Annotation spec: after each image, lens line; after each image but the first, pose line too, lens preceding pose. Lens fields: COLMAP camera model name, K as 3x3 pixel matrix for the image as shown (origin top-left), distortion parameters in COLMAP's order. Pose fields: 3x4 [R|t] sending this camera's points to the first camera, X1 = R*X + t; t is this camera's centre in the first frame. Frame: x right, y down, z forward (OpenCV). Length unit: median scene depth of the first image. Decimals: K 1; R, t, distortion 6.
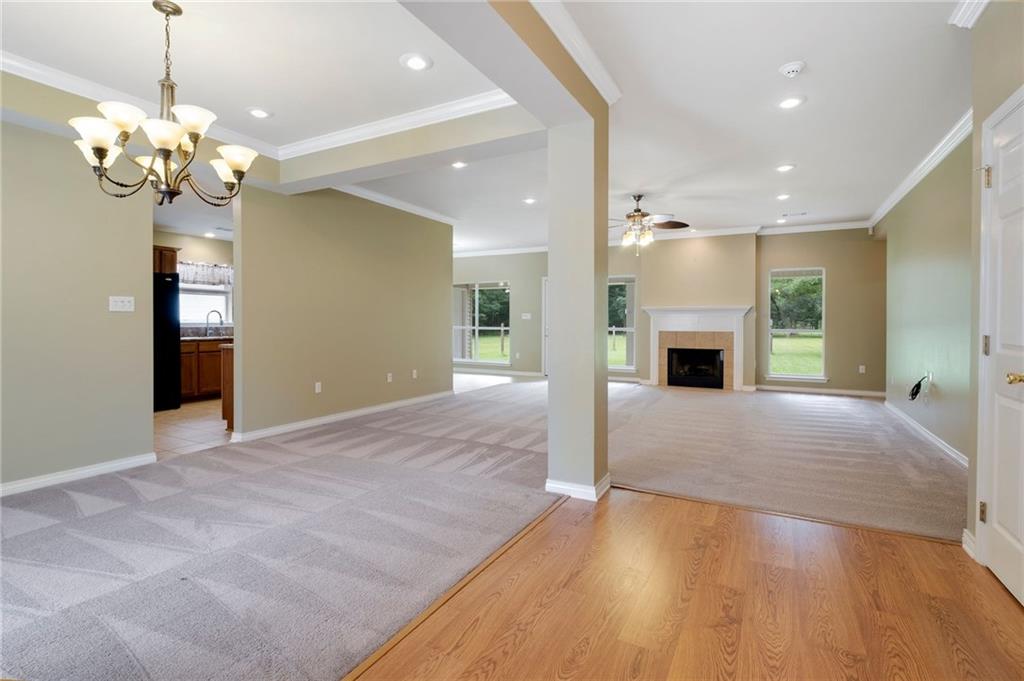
lens RADIAL K [[478.2, 0, 513.2], [0, 478.2, 326.2], [0, 0, 1]] dist [0.001446, 0.000131]
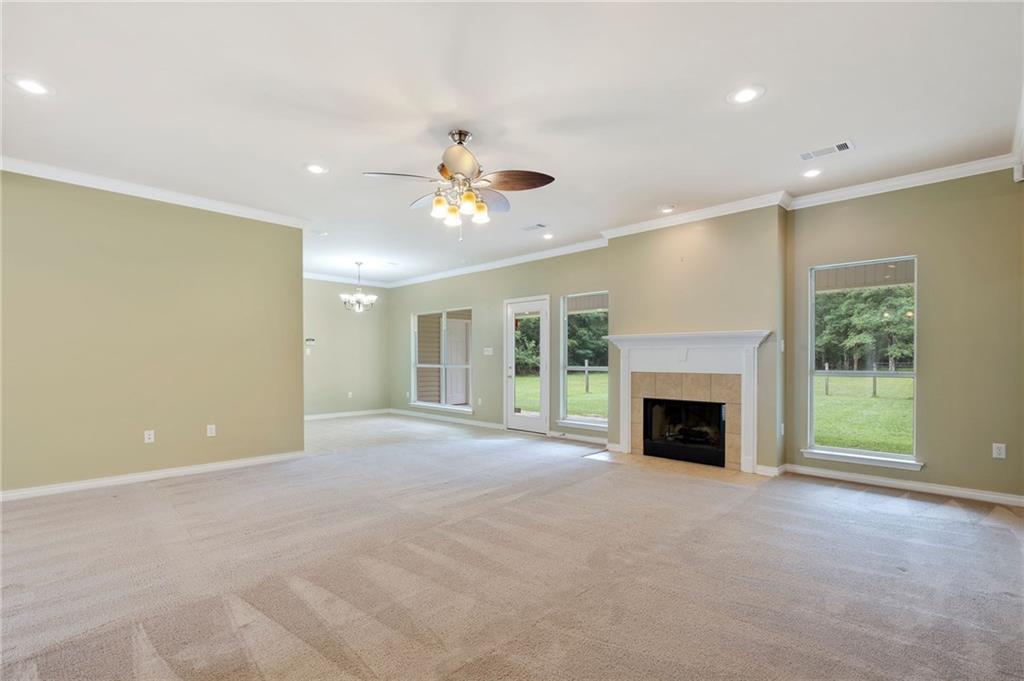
lens RADIAL K [[464.1, 0, 507.0], [0, 464.1, 361.5], [0, 0, 1]] dist [-0.002142, -0.000138]
pose [[0.959885, -0.001913, -0.280386, 0.336128], [0.001170, 0.999995, -0.002818, -0.002311], [0.280390, 0.002377, 0.959883, 0.352619]]
